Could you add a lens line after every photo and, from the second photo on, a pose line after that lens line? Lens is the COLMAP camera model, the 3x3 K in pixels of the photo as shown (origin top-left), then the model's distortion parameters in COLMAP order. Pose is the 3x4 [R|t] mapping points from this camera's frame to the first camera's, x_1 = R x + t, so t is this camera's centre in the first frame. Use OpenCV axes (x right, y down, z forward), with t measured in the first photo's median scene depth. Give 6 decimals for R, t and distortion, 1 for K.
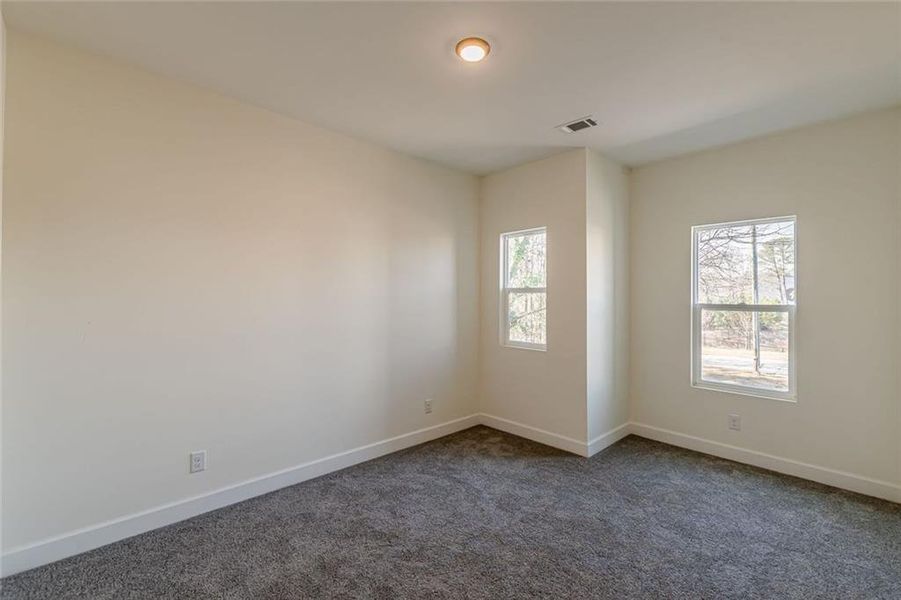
lens RADIAL K [[391.2, 0, 447.7], [0, 391.2, 297.1], [0, 0, 1]] dist [0.001285, -0.000703]
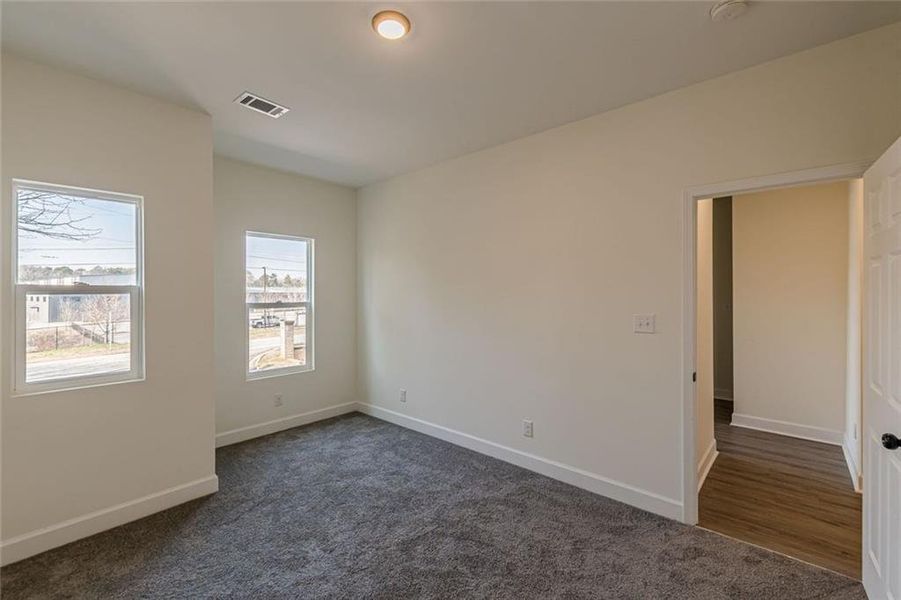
lens RADIAL K [[391.2, 0, 447.7], [0, 391.2, 297.1], [0, 0, 1]] dist [0.001285, -0.000703]
pose [[-0.102720, -0.013320, 0.994621, -0.528324], [0.002501, 0.999904, 0.013649, -0.014666], [-0.994707, 0.003889, -0.102677, 0.602802]]
